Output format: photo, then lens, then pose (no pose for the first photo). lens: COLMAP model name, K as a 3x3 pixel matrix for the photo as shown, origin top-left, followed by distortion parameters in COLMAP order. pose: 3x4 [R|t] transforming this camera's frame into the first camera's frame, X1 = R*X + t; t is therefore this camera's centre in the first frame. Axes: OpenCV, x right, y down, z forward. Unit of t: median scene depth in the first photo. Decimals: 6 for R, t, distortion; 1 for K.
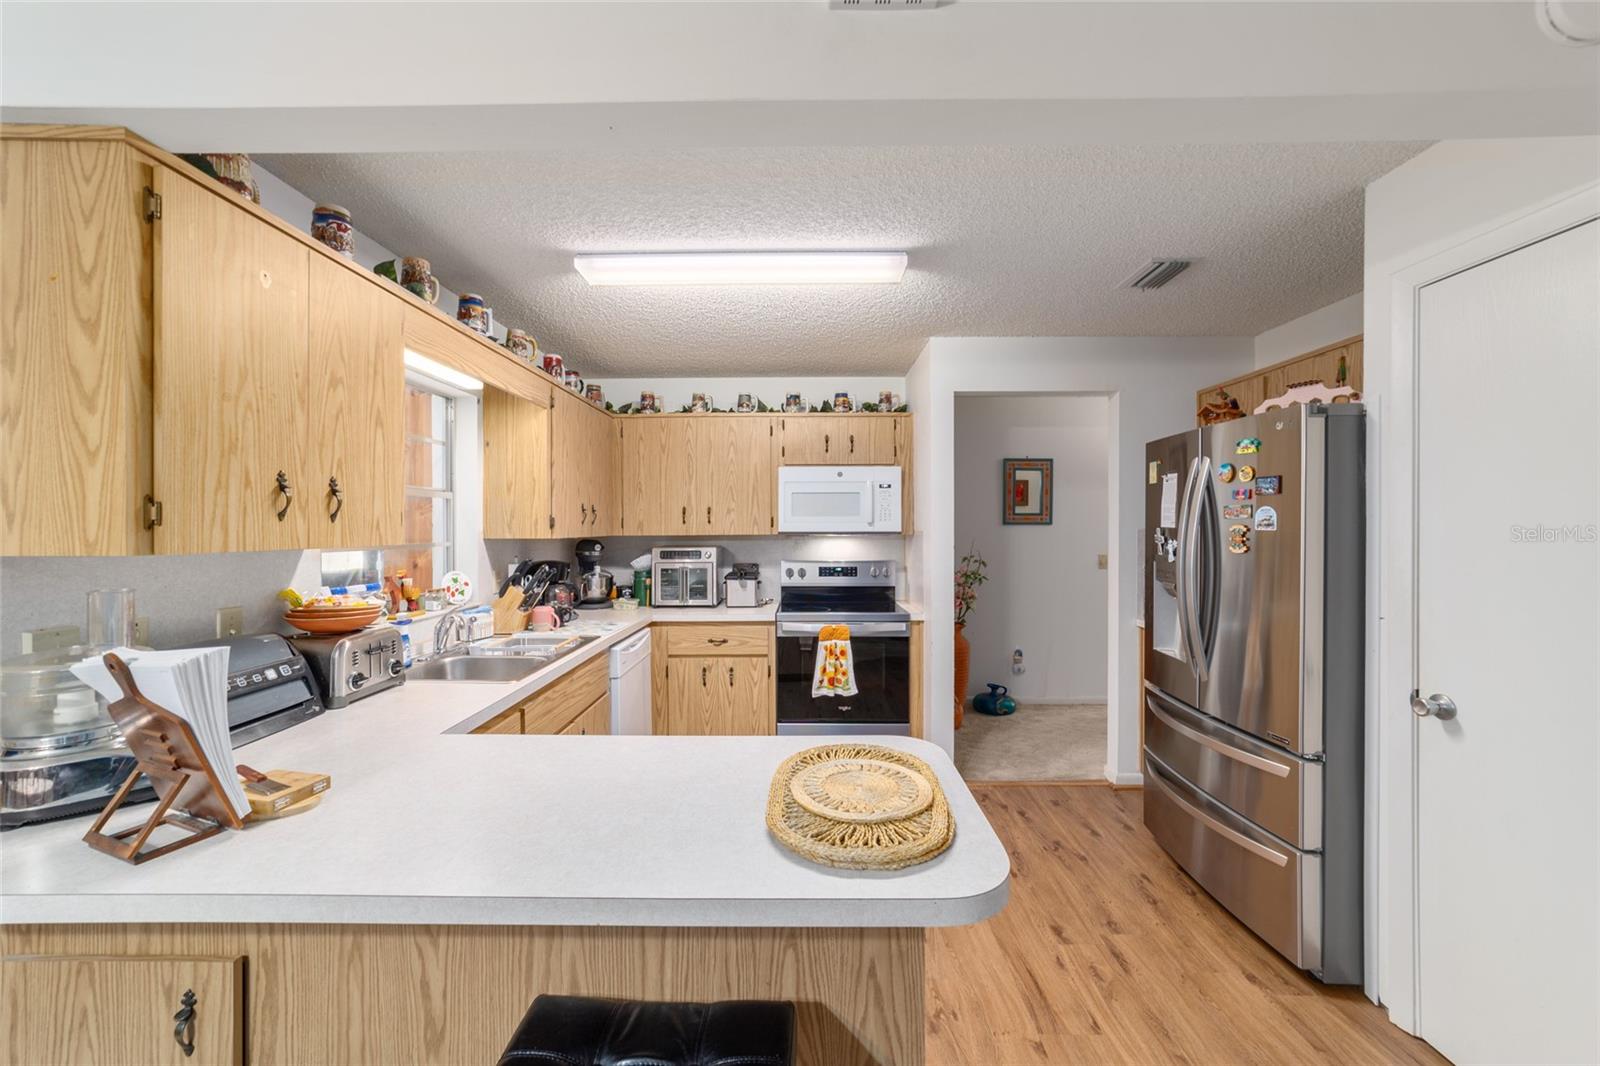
lens RADIAL K [[614.6, 0, 800.9], [0, 614.6, 527.7], [0, 0, 1]] dist [-0.017949, 0.007794]
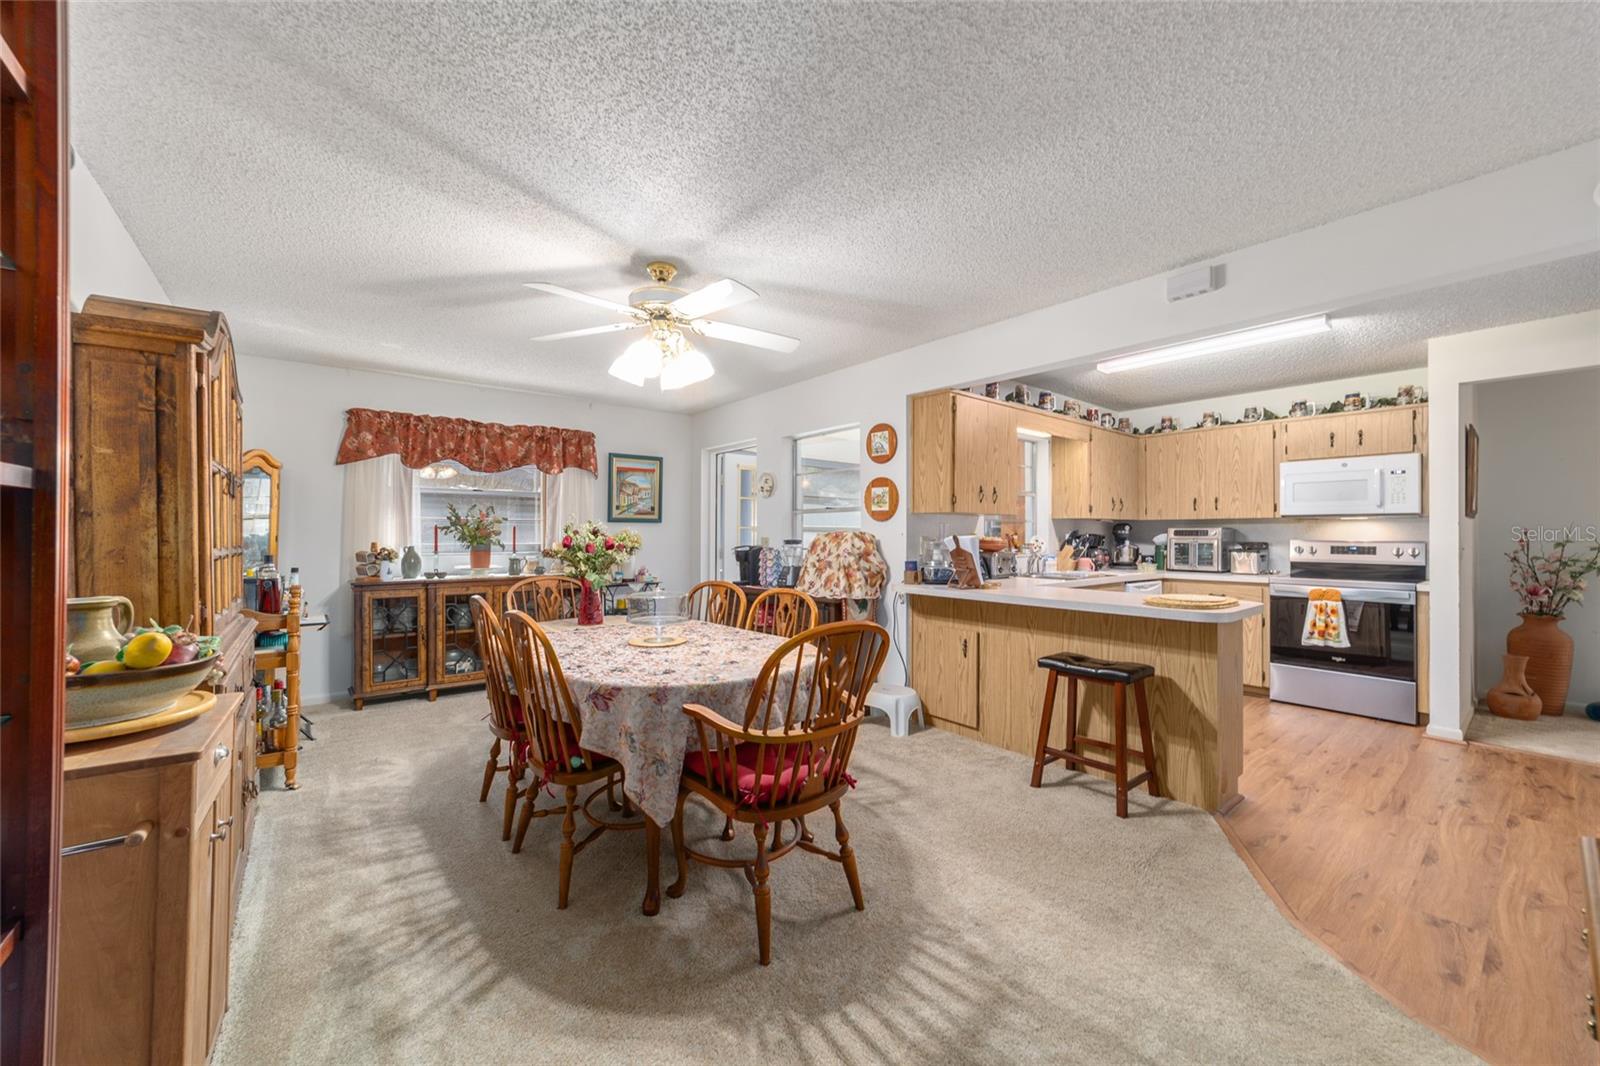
lens RADIAL K [[614.6, 0, 794.0], [0, 614.6, 530.0], [0, 0, 1]] dist [-0.017949, 0.007794]
pose [[0.634126, -0.000089, -0.773230, 0.318603], [-0.006506, 0.999964, -0.005450, 0.054323], [0.773203, 0.008487, 0.634102, -0.588336]]
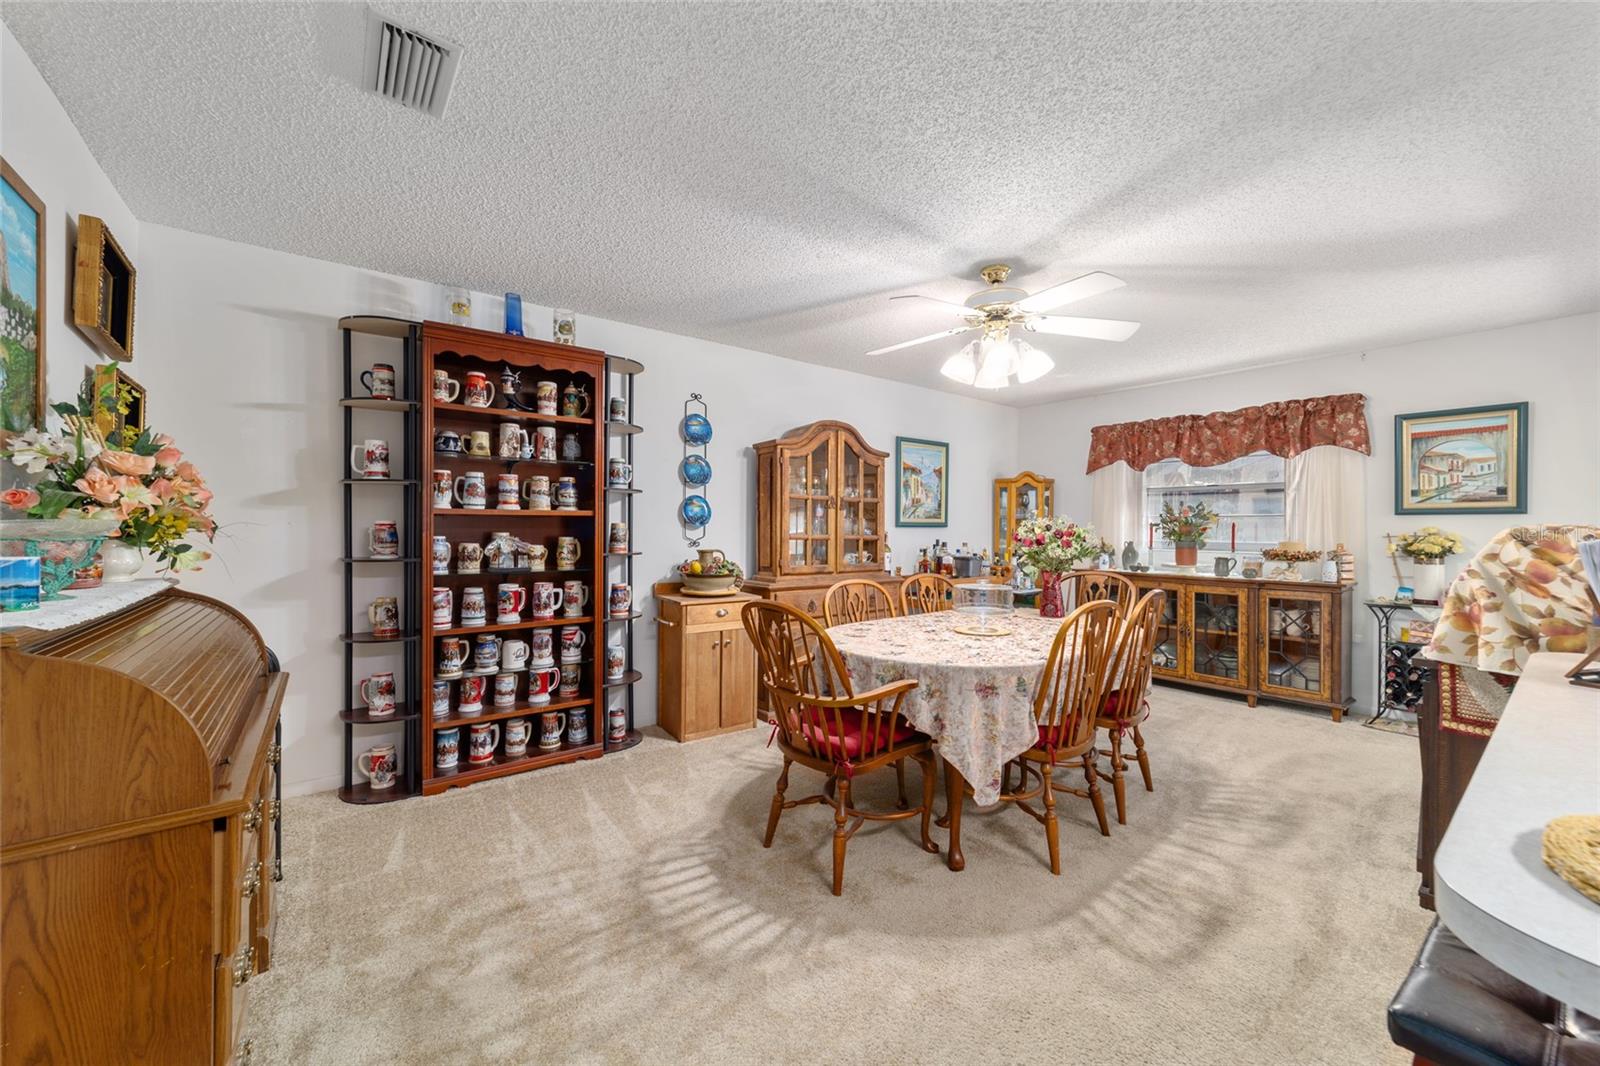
lens RADIAL K [[614.6, 0, 798.8], [0, 614.6, 526.4], [0, 0, 1]] dist [-0.017949, 0.007794]
pose [[-0.789117, -0.003937, -0.614230, 0.304063], [-0.006896, 0.999973, 0.002449, 0.053326], [0.614204, 0.006168, -0.789123, 0.267062]]
